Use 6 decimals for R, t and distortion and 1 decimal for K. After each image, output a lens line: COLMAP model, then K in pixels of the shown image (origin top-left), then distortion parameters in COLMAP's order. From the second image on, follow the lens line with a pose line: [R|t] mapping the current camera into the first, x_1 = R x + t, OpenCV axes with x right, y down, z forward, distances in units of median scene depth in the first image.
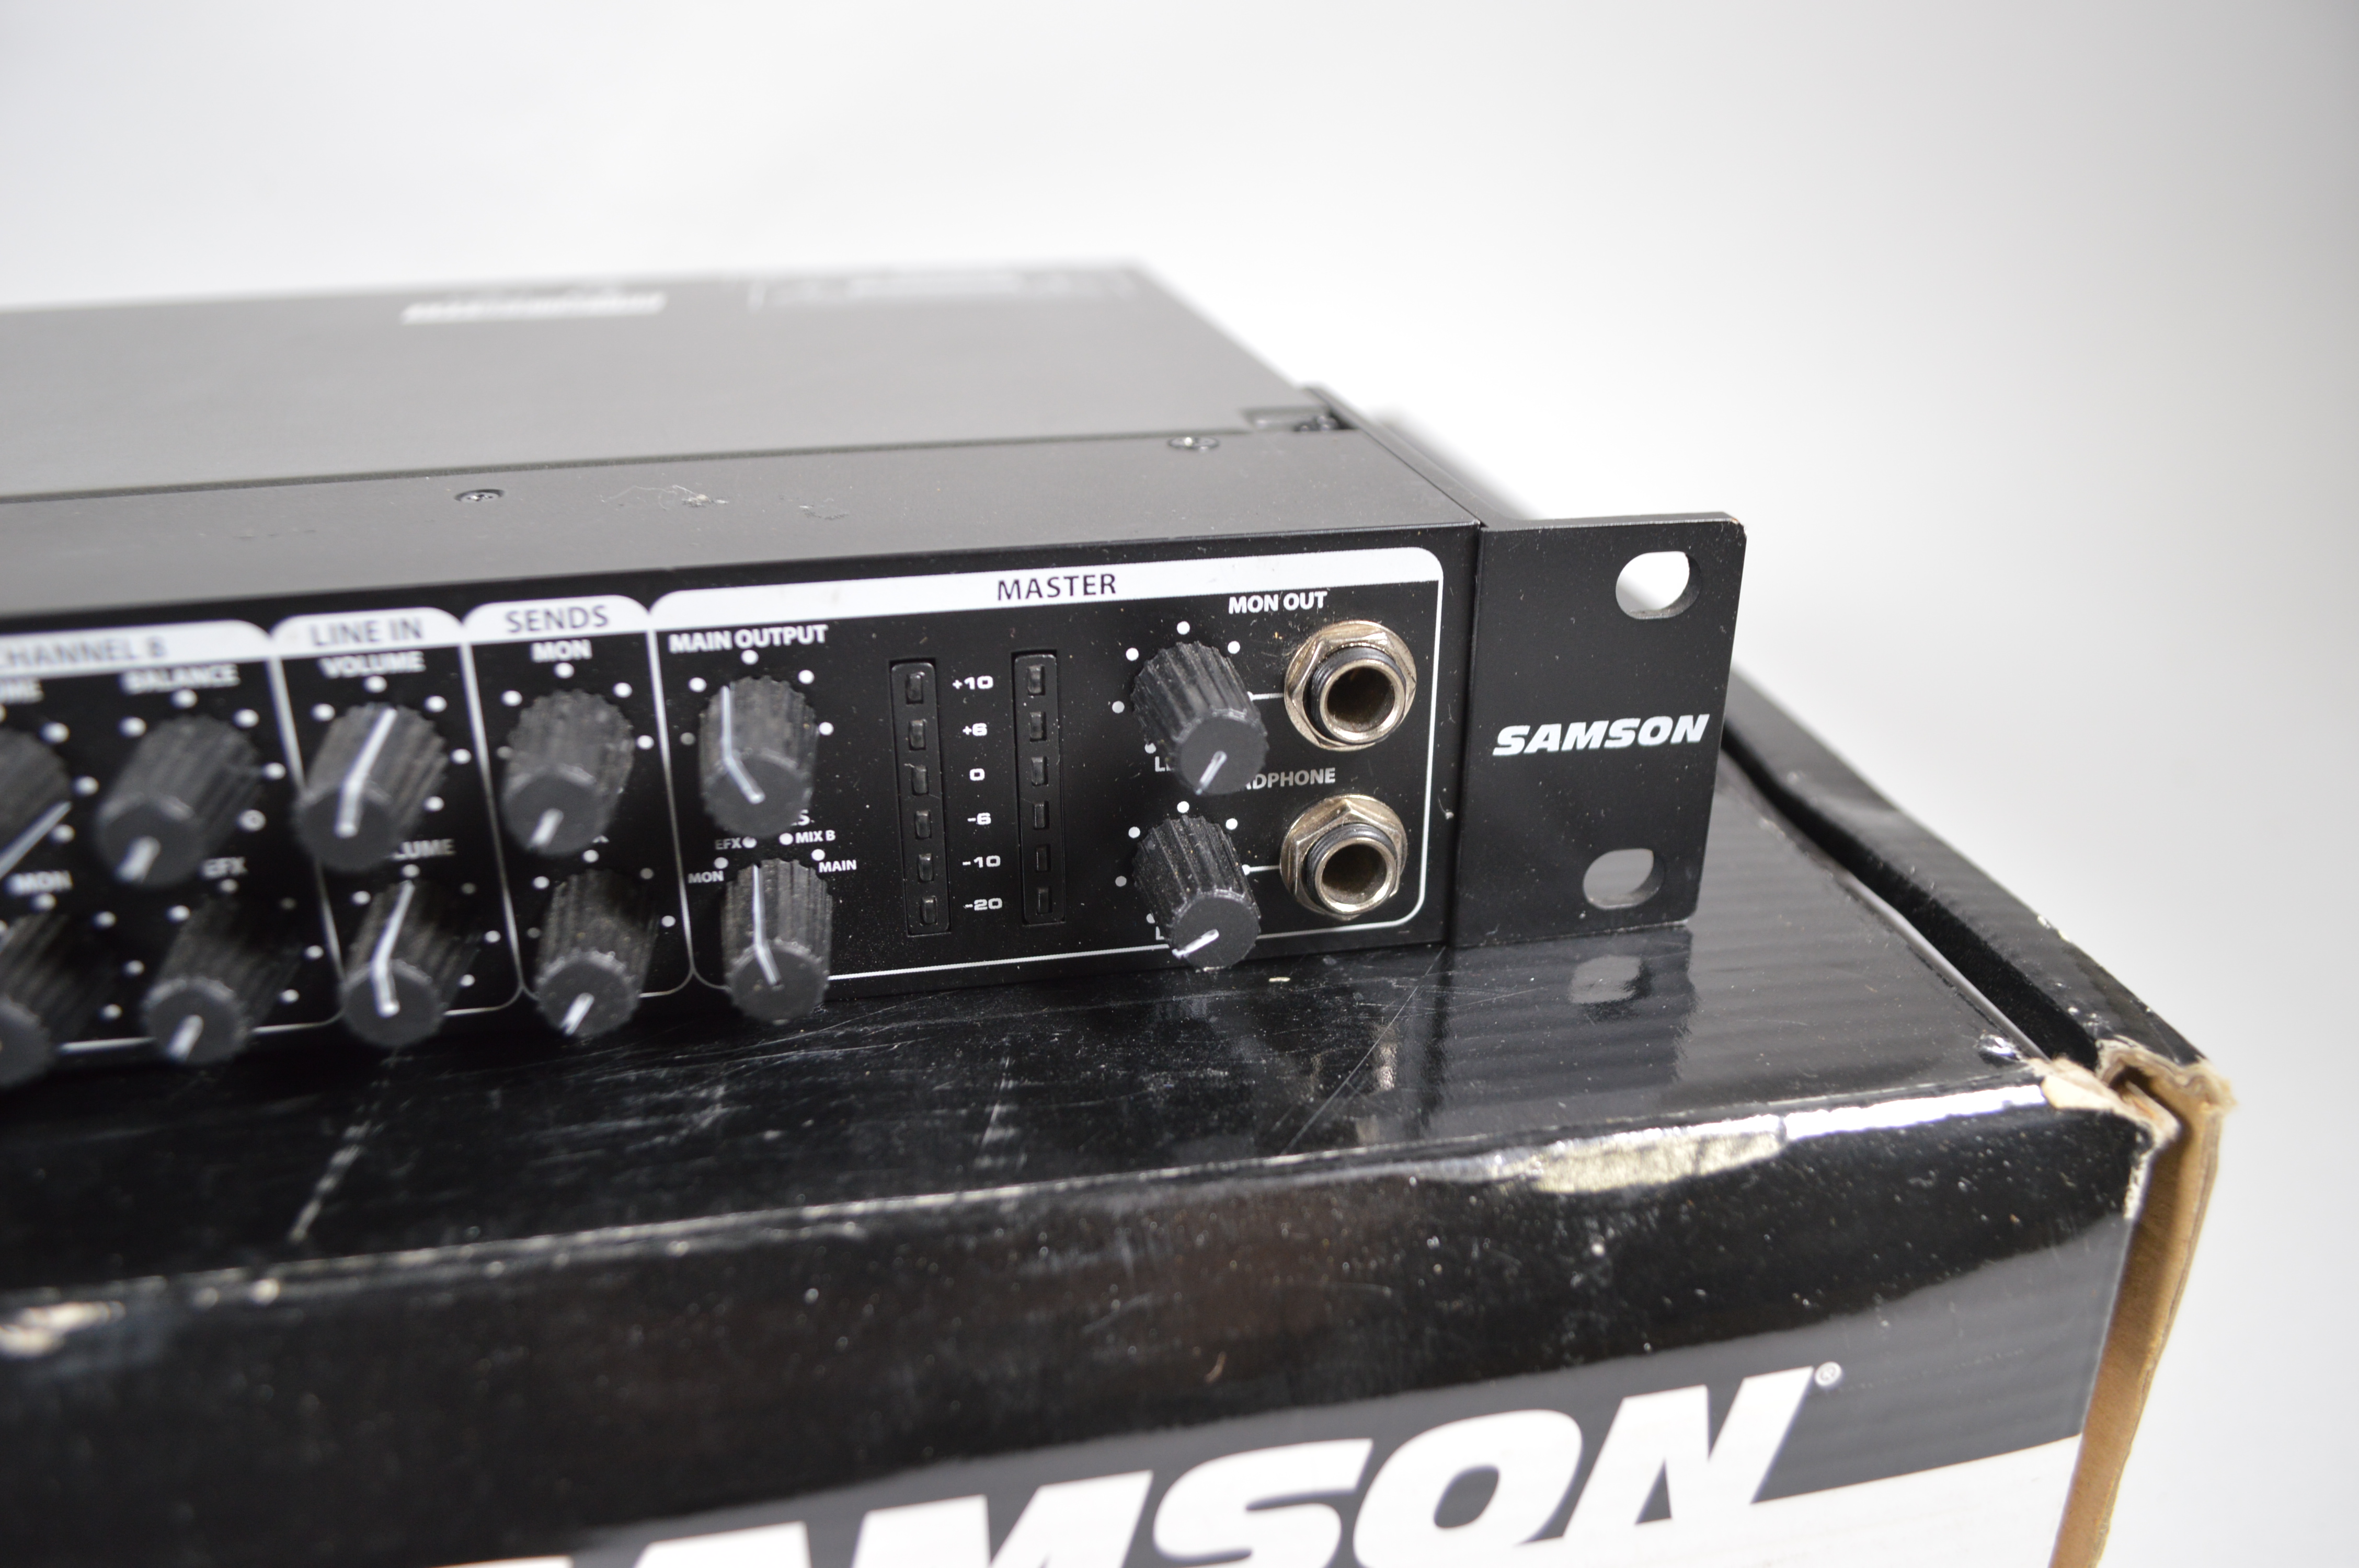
lens RADIAL K [[1830.6, 0, 1176.5], [0, 1830.6, 853.7], [0, 0, 1]] dist [-0.104528, 0.024848]
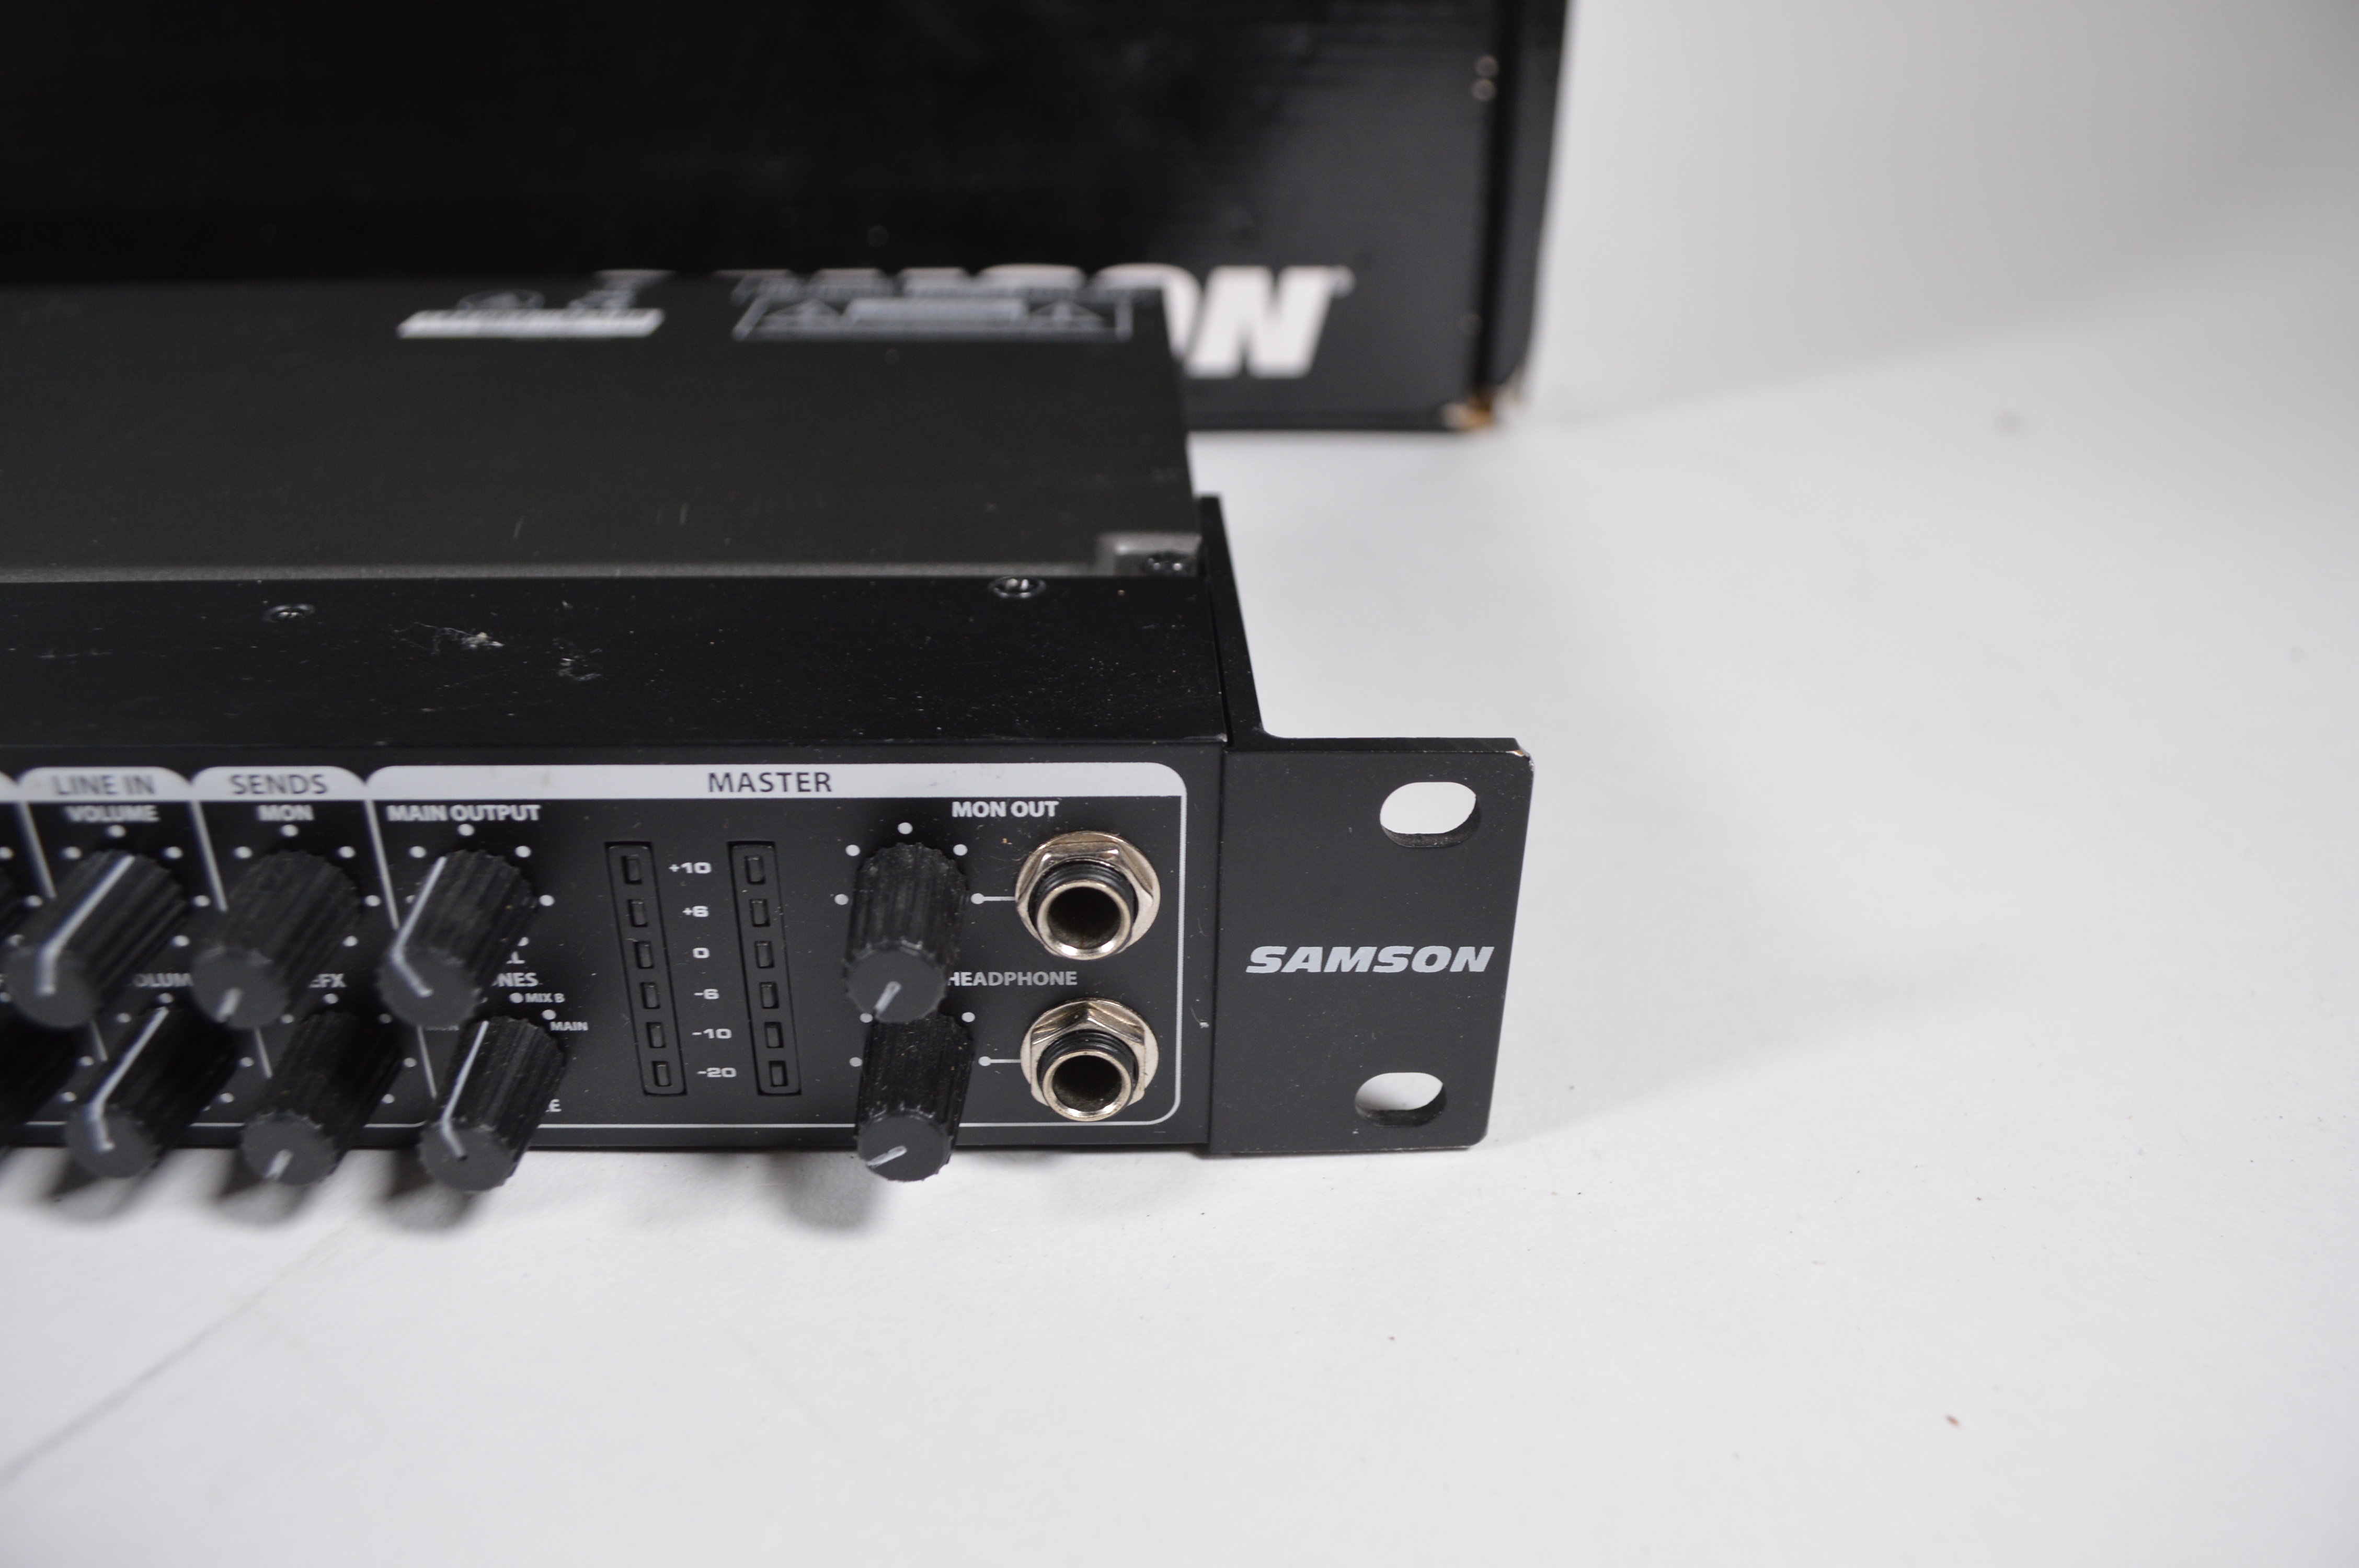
lens RADIAL K [[1830.6, 0, 1176.5], [0, 1830.6, 853.7], [0, 0, 1]] dist [-0.104528, 0.024848]
pose [[0.986549, 0.093341, -0.134195, 0.279863], [-0.083875, 0.993684, 0.074552, -0.197200], [0.140306, -0.062294, 0.988147, 0.068806]]
